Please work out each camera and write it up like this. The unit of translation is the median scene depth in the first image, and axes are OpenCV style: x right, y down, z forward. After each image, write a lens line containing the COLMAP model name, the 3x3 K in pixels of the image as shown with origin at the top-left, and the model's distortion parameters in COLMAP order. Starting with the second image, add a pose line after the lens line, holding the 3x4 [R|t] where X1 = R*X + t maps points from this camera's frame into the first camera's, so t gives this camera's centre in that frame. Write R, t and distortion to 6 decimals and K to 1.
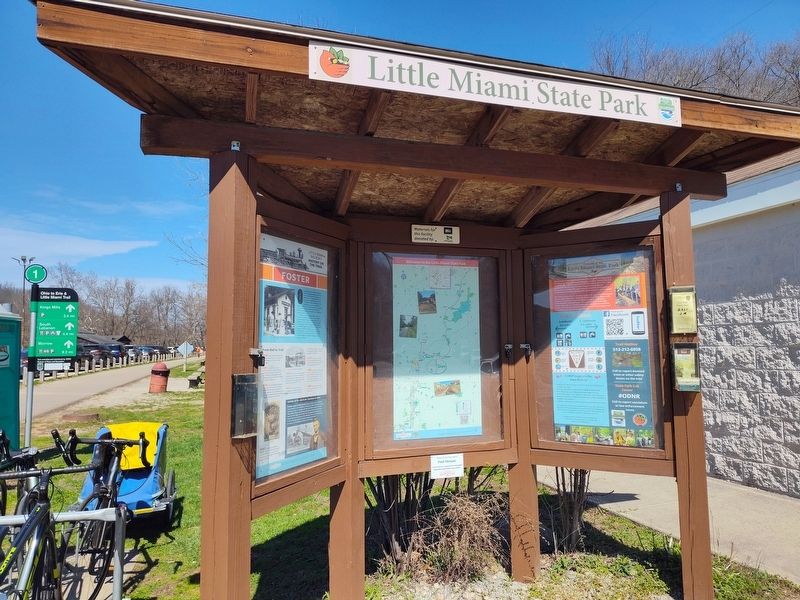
lens RADIAL K [[539.2, 0, 399.1], [0, 539.2, 301.3], [0, 0, 1]] dist [0.026517, -0.012332]
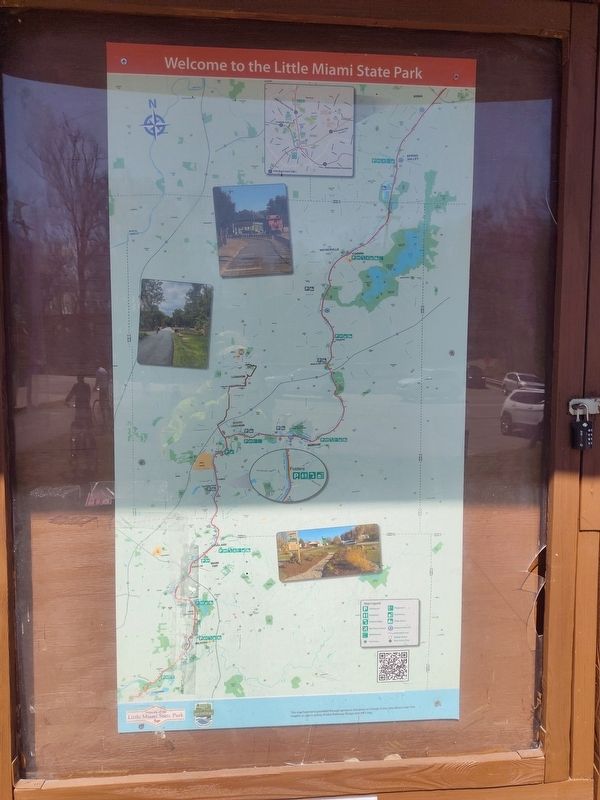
lens RADIAL K [[539.2, 0, 299.8], [0, 539.2, 400.4], [0, 0, 1]] dist [0.026517, -0.012332]
pose [[0.969885, 0.030302, -0.241671, 0.132680], [0.006407, 0.988713, 0.149685, 0.041788], [0.243479, -0.146726, 0.958744, 0.715801]]
